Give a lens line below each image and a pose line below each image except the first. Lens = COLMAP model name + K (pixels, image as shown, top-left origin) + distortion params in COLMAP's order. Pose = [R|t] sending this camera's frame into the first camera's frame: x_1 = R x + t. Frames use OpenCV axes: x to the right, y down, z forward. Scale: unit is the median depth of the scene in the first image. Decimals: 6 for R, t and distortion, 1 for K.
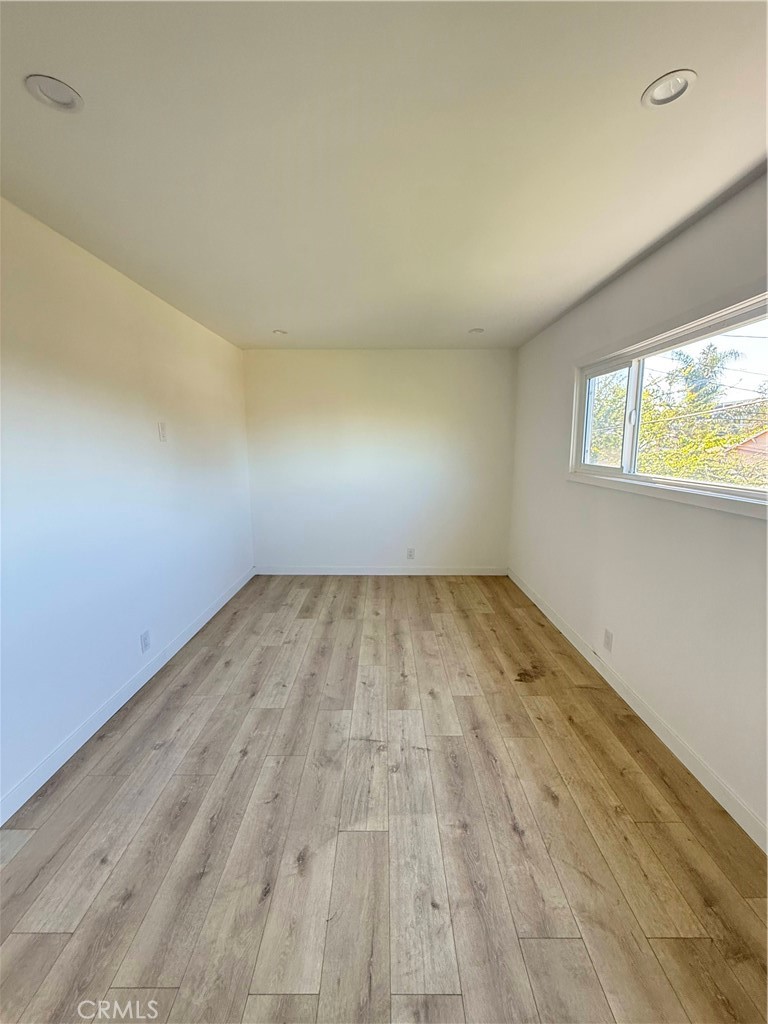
lens RADIAL K [[413.6, 0, 386.6], [0, 413.6, 511.8], [0, 0, 1]] dist [0.002638, -0.000281]
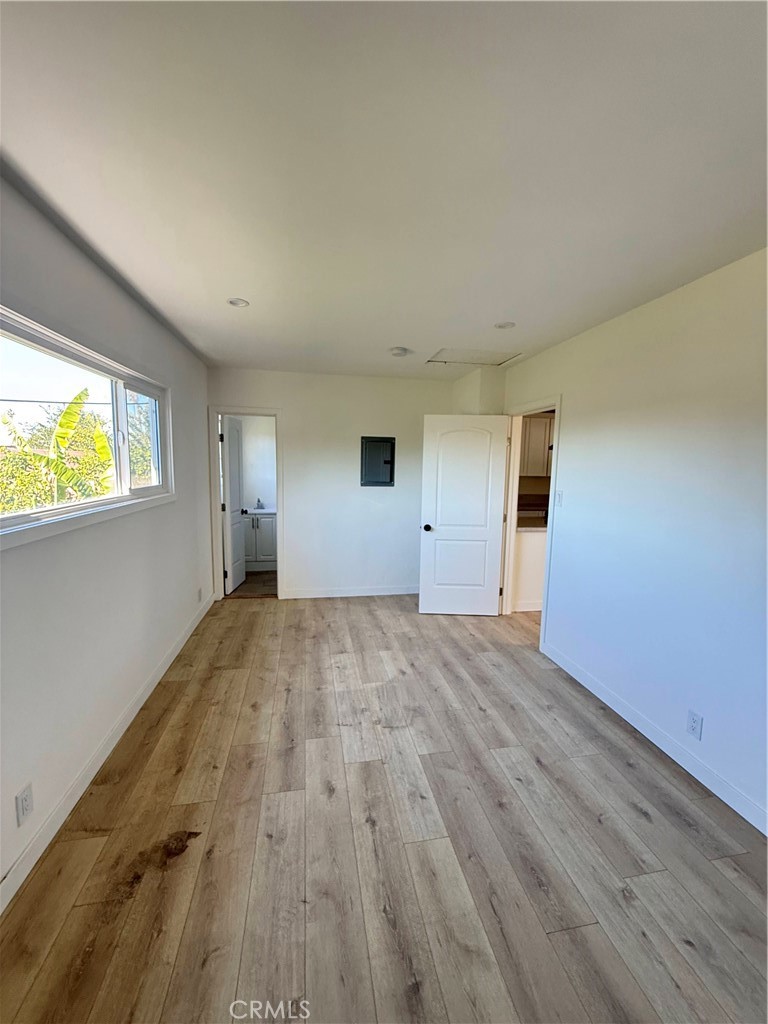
lens RADIAL K [[391.2, 0, 385.2], [0, 391.2, 518.1], [0, 0, 1]] dist [-0.000232, -0.000041]
pose [[-0.982174, 0.009548, -0.187730, 0.161054], [-0.047954, 0.952936, 0.299356, -0.309467], [0.181753, 0.303022, -0.935491, 1.754065]]
